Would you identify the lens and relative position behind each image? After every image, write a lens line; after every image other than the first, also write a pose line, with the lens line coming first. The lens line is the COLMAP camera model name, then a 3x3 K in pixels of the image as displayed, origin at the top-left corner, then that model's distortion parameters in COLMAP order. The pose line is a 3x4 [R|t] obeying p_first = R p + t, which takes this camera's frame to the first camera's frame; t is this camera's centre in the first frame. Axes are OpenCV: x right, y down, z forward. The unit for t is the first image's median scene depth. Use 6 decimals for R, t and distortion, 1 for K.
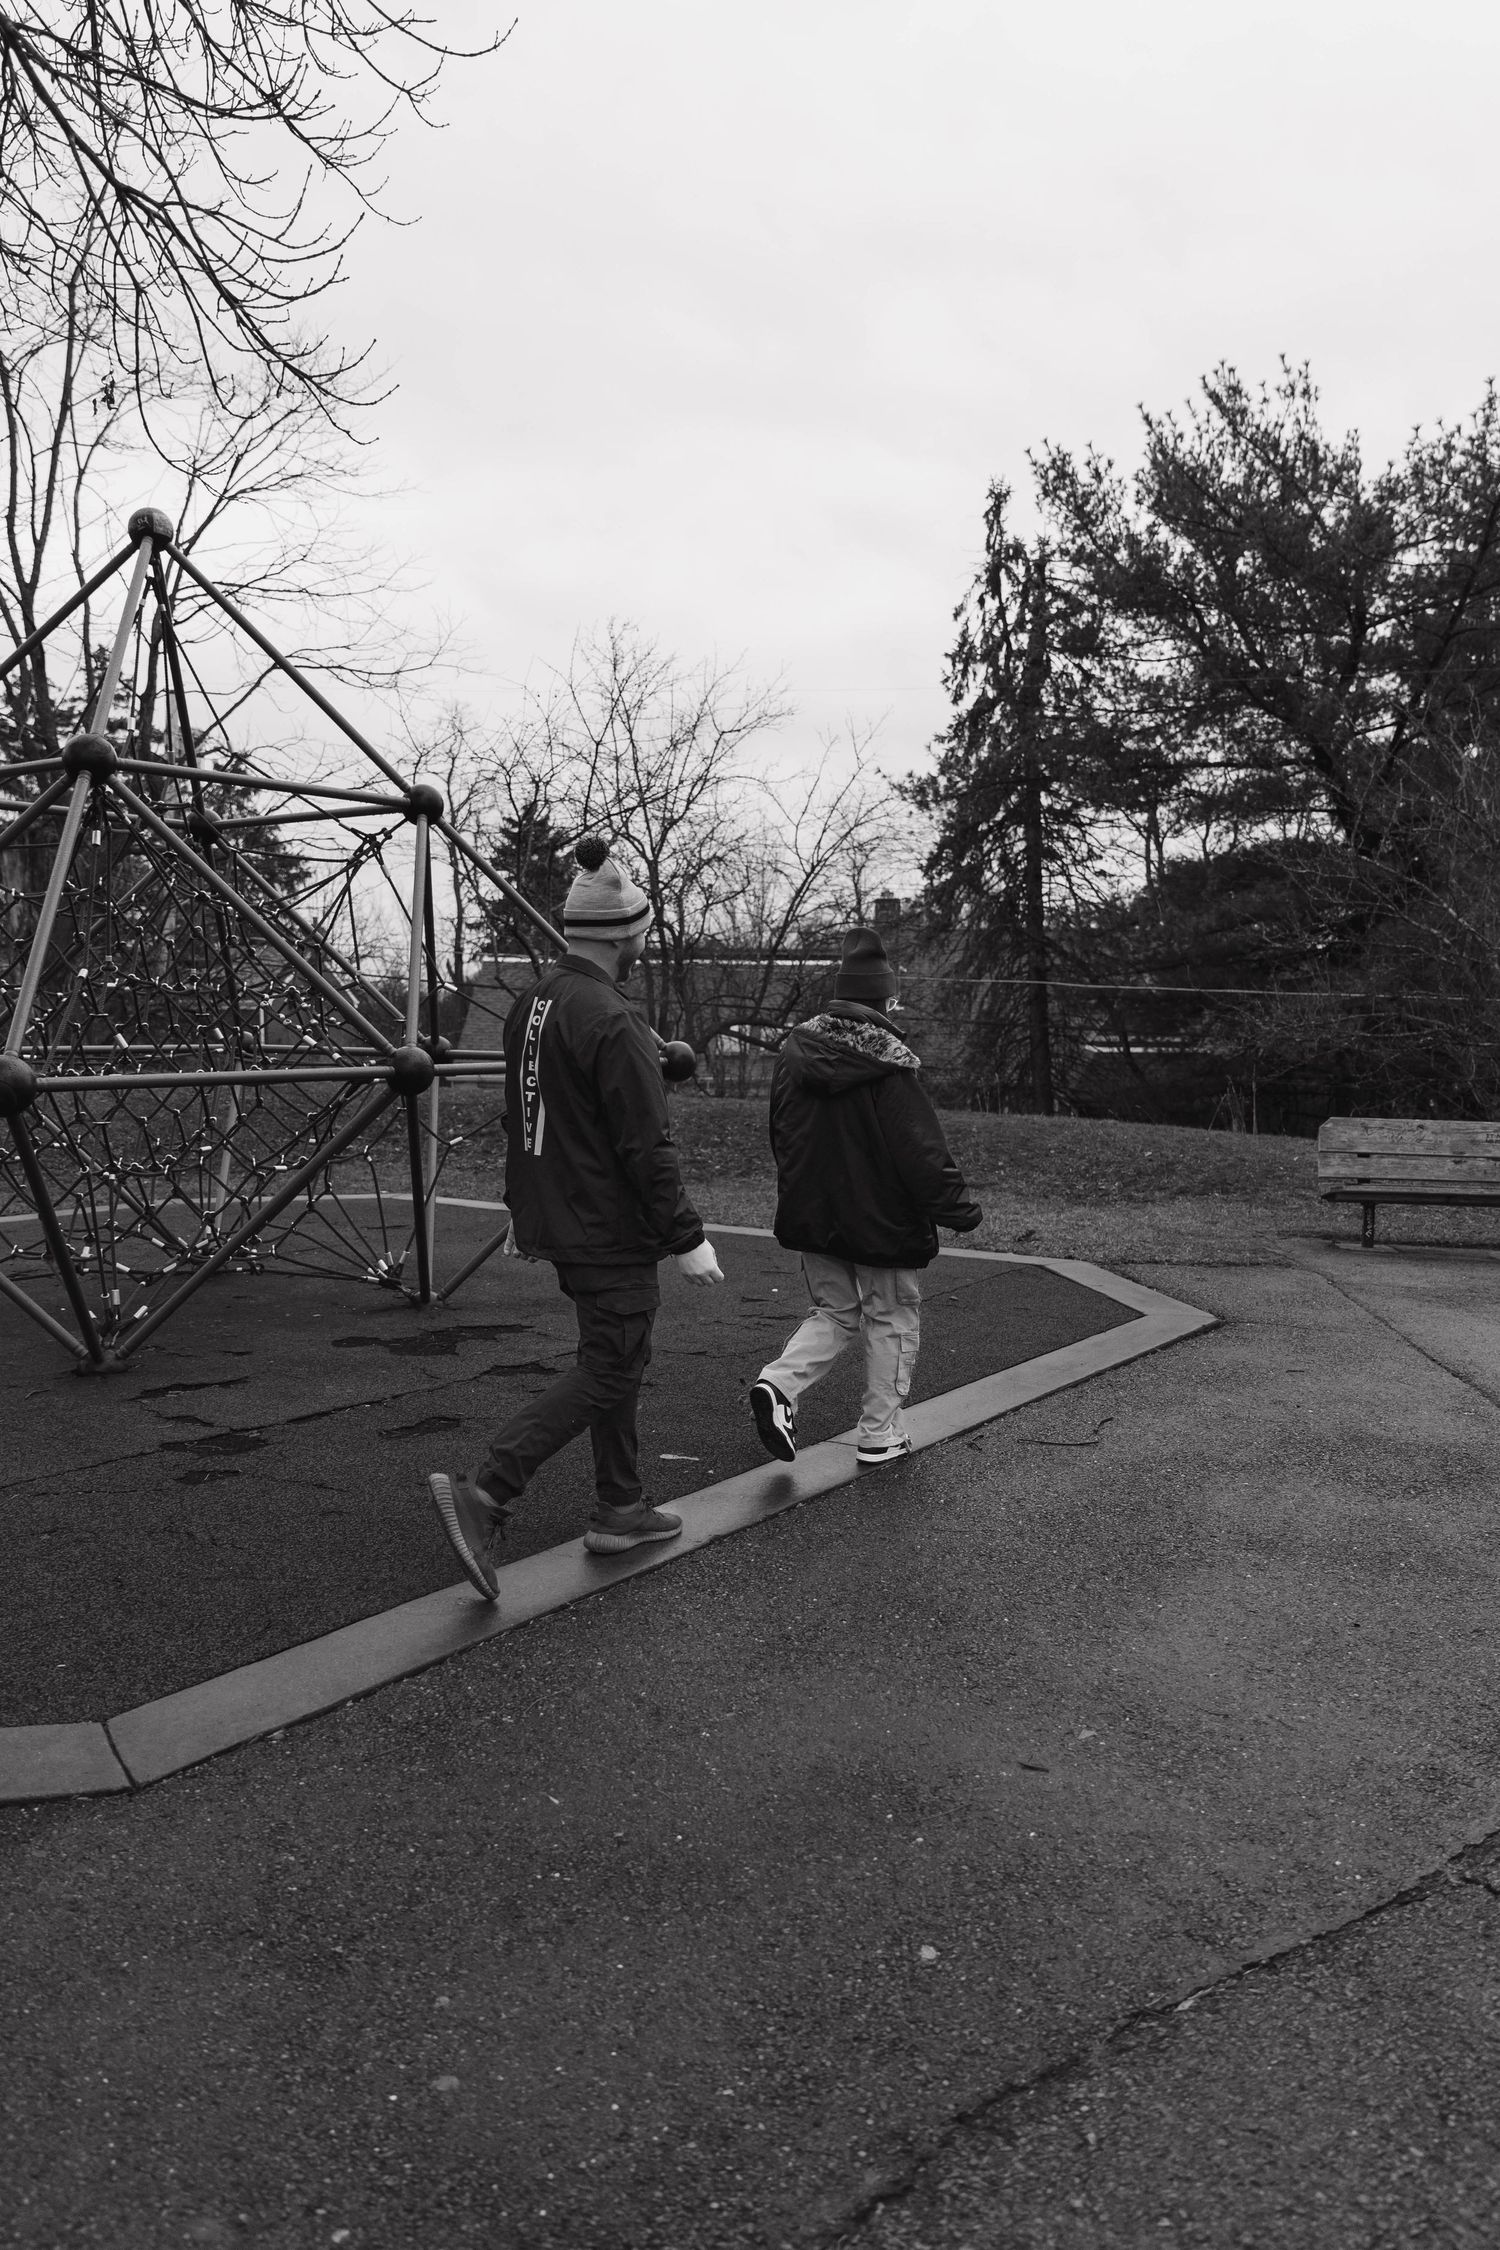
lens RADIAL K [[1646.8, 0, 746.1], [0, 1646.8, 1128.1], [0, 0, 1]] dist [0.046304, 0.002604]
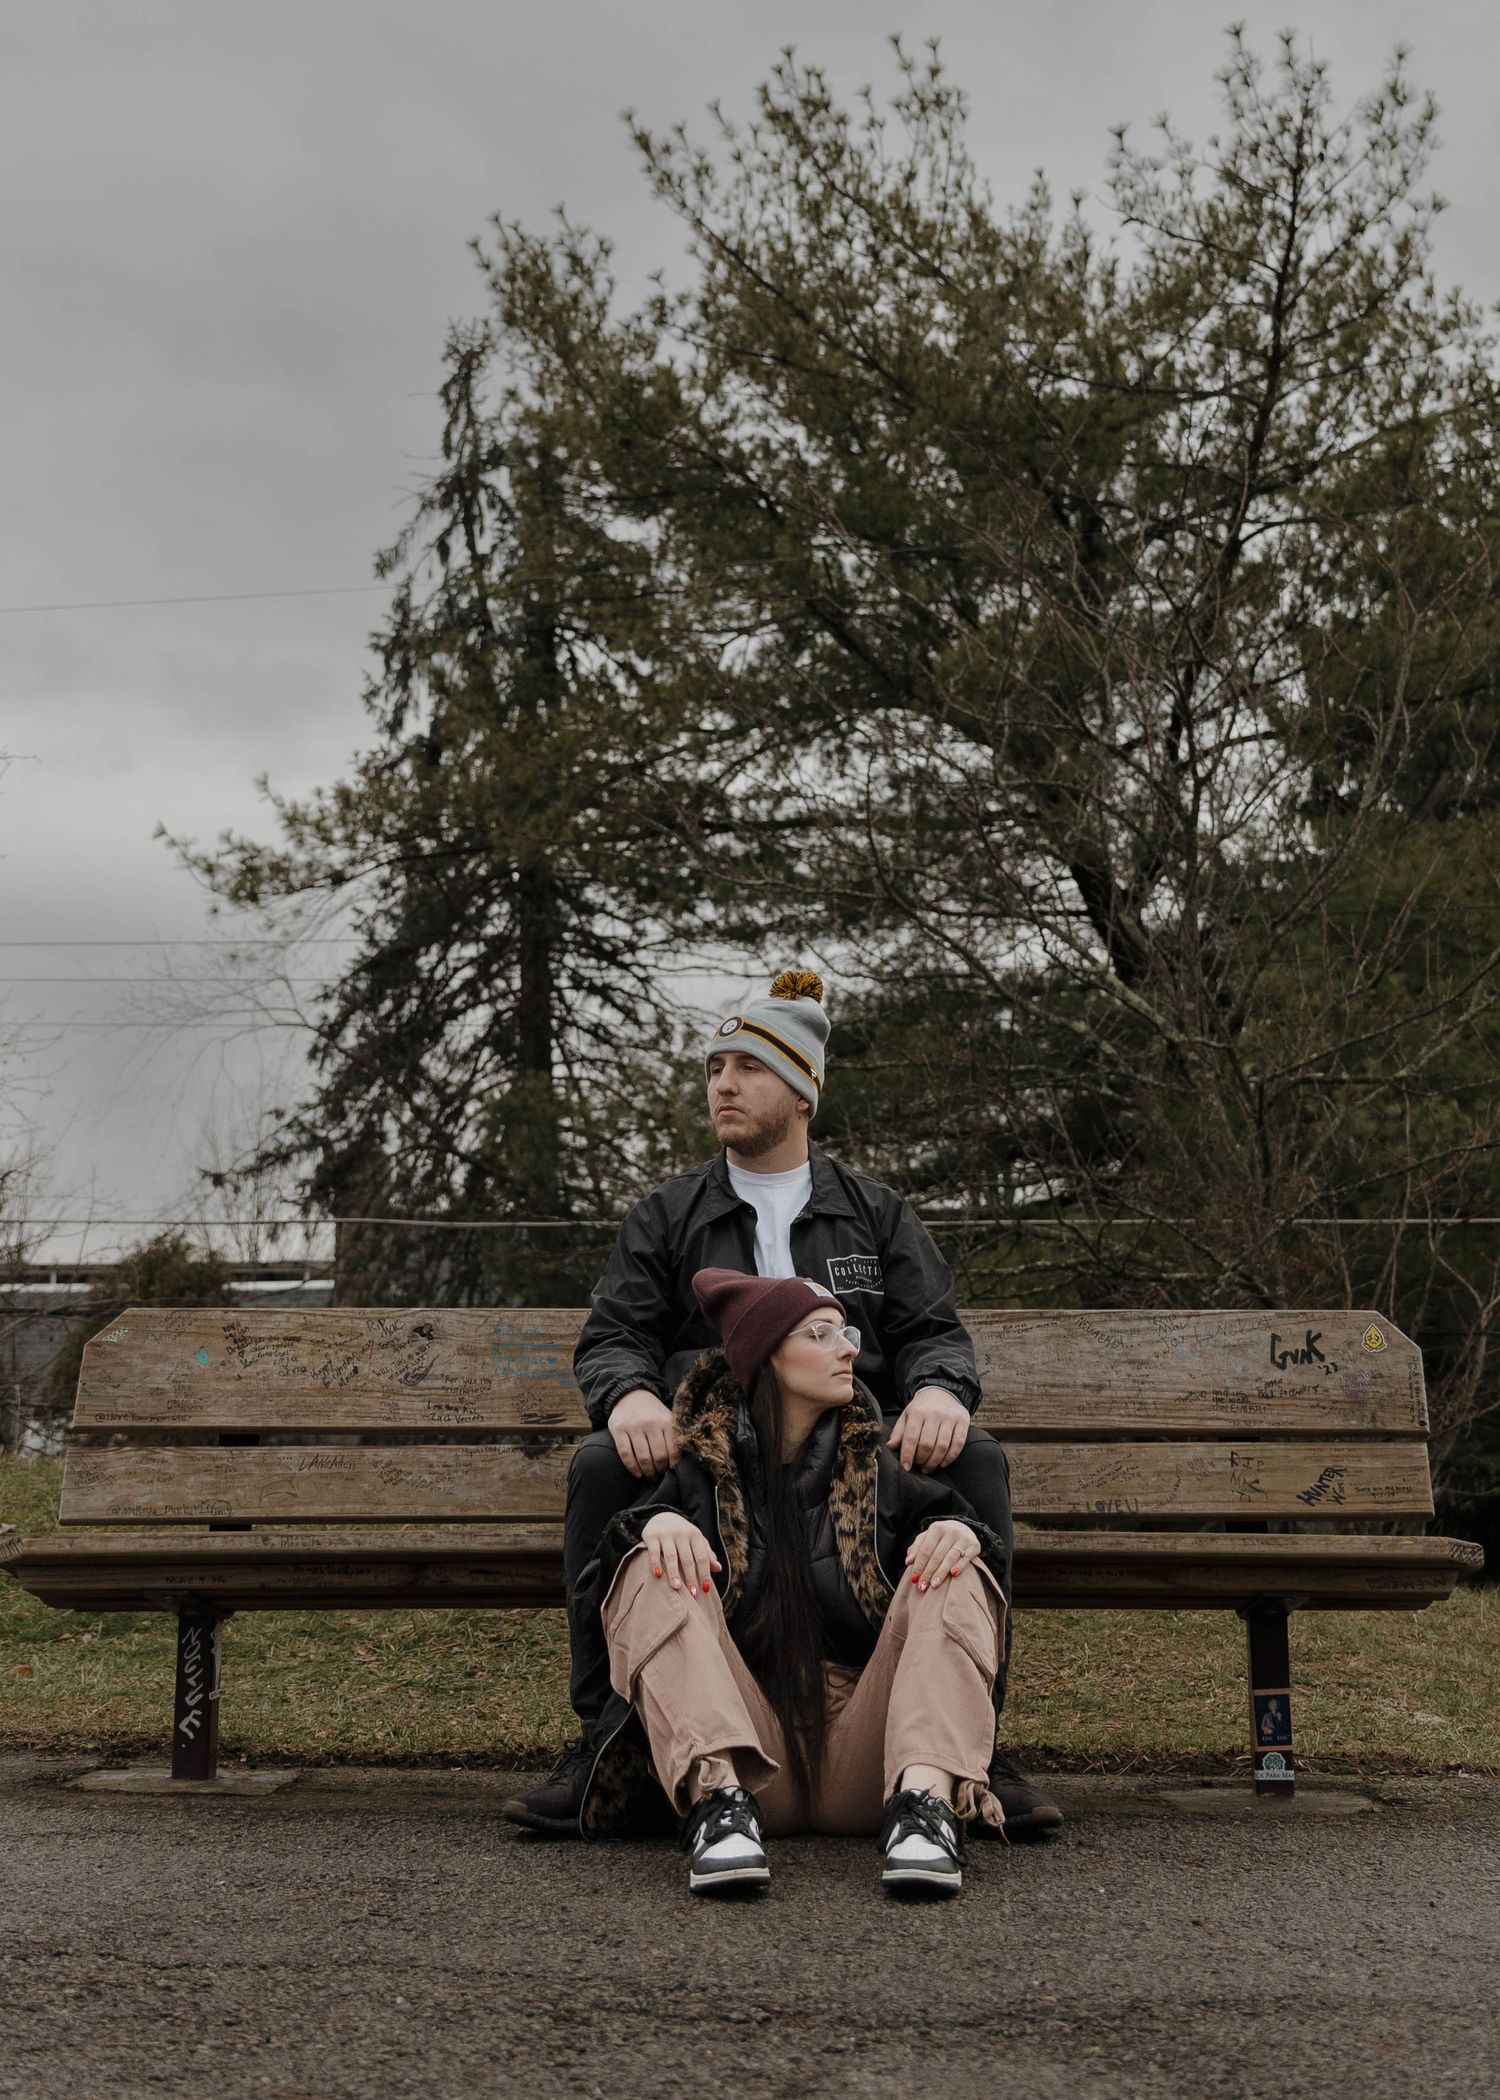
lens RADIAL K [[2822.1, 0, 750.9], [0, 2822.1, 1048.1], [0, 0, 1]] dist [-0.003462, 0.000000]
pose [[0.993245, -0.004094, 0.115967, 0.154592], [0.028359, 0.977638, -0.208374, 0.020210], [-0.112520, 0.210255, 0.971150, 0.198742]]
